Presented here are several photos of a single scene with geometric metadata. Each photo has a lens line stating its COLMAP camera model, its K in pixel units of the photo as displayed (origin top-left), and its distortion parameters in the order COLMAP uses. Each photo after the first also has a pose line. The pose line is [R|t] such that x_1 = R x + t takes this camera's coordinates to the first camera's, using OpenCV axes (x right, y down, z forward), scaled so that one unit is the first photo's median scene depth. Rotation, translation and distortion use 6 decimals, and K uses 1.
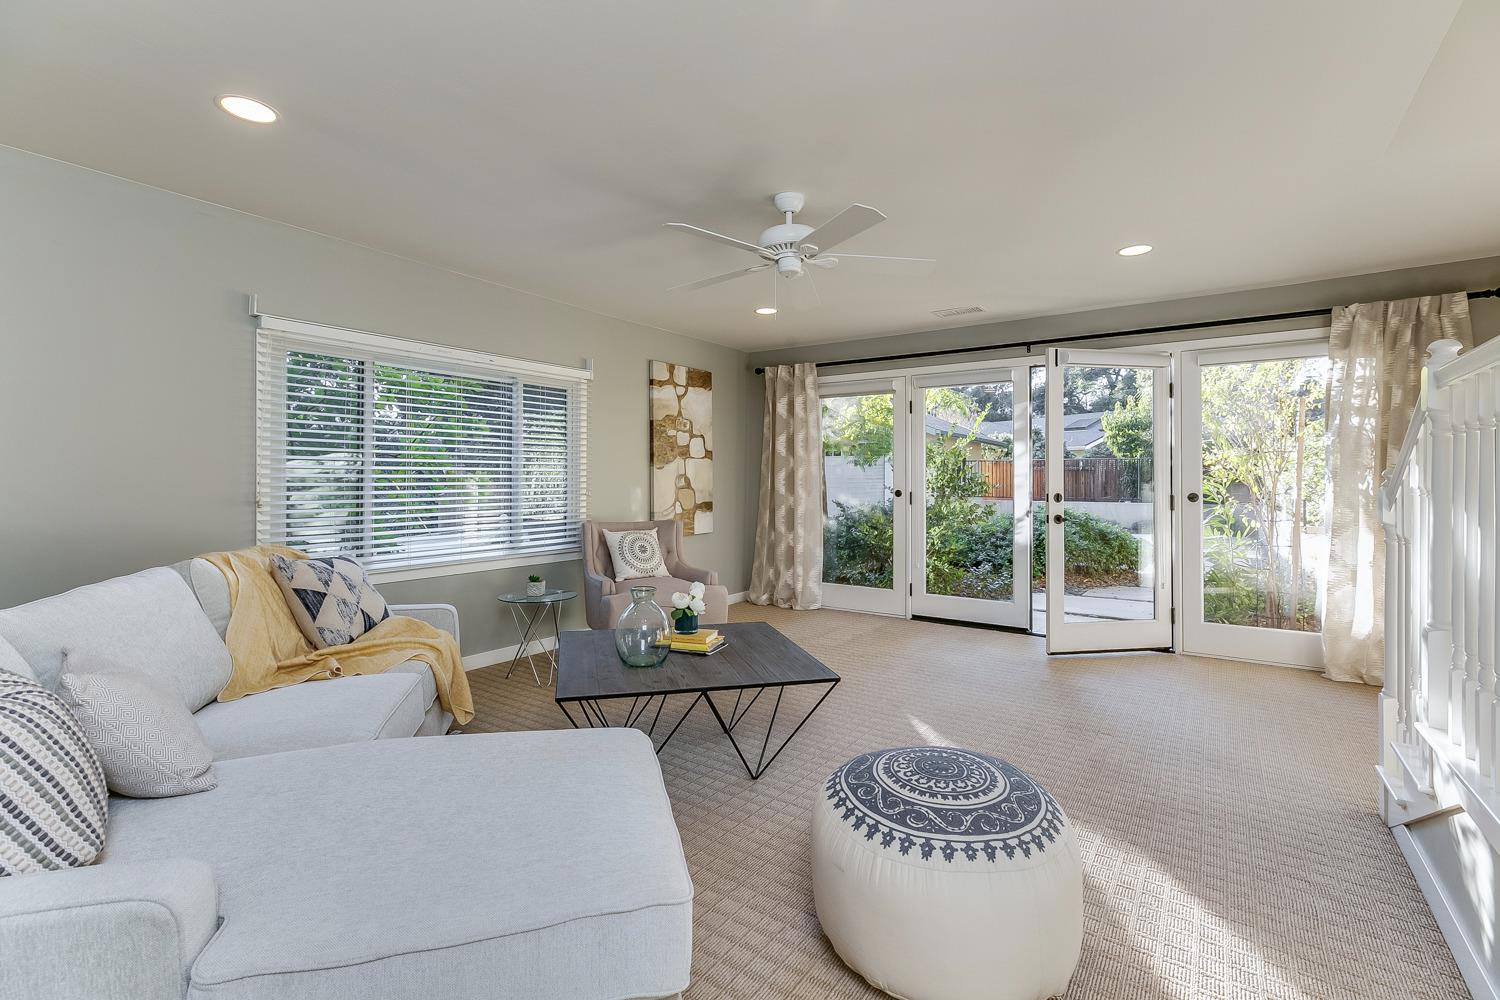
lens RADIAL K [[667.3, 0, 750.2], [0, 667.3, 490.5], [0, 0, 1]] dist [-0.001301, 0.000251]
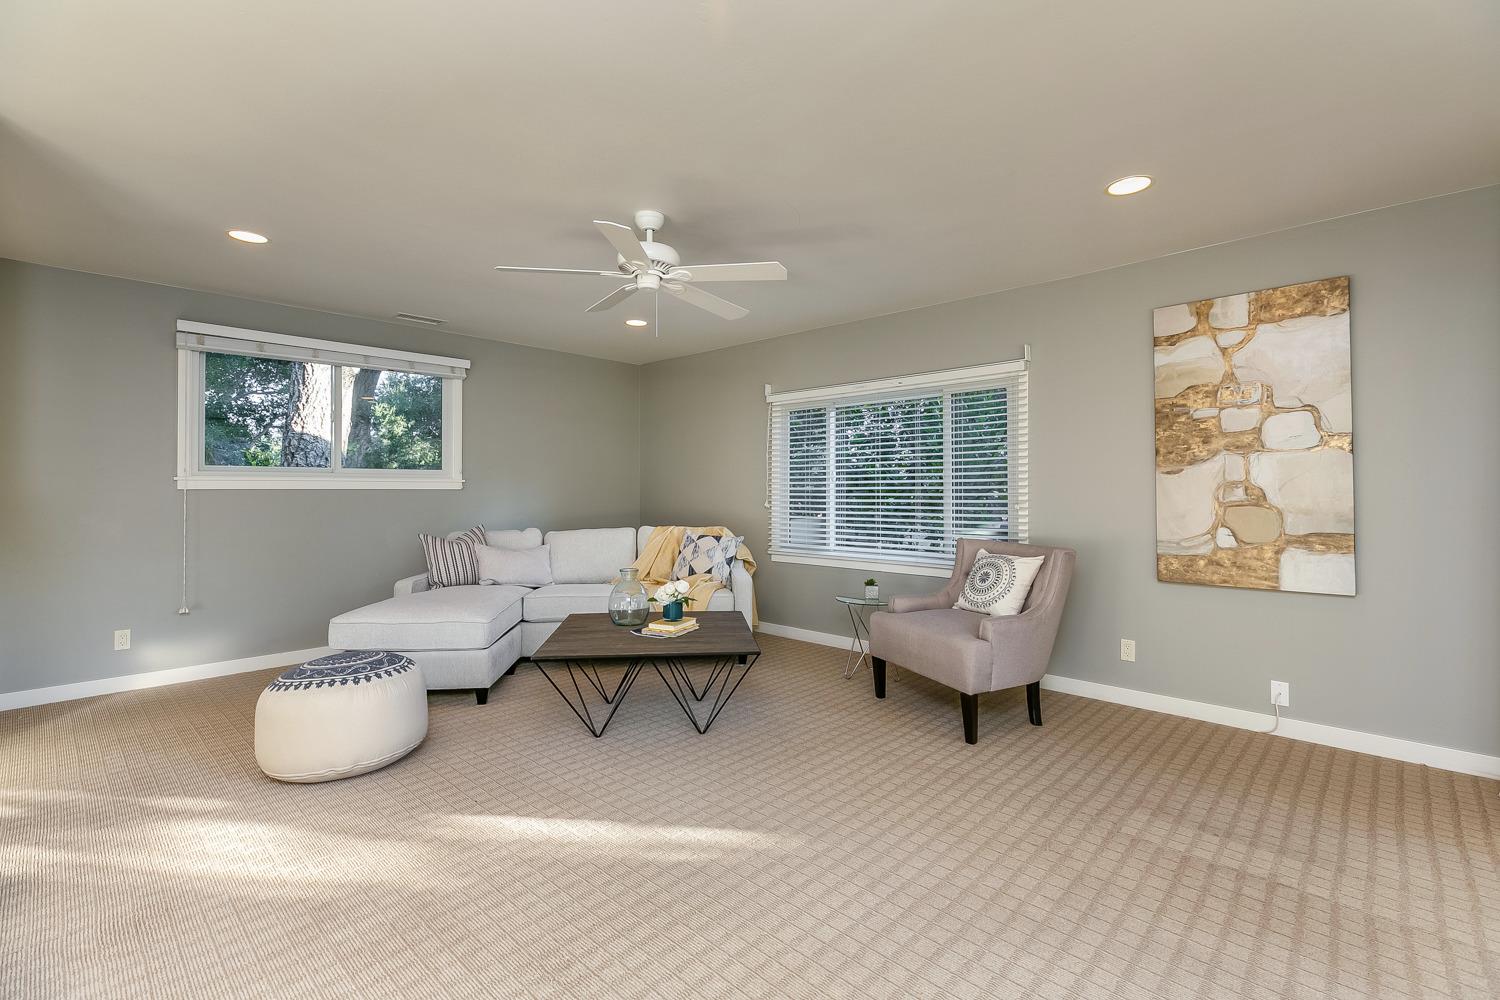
lens RADIAL K [[667.3, 0, 749.6], [0, 667.3, 492.5], [0, 0, 1]] dist [-0.001301, 0.000251]
pose [[-0.157588, 0.002027, -0.987503, 0.538953], [-0.014476, 0.999886, 0.004363, -0.010777], [0.987399, 0.014983, -0.157541, 0.677564]]
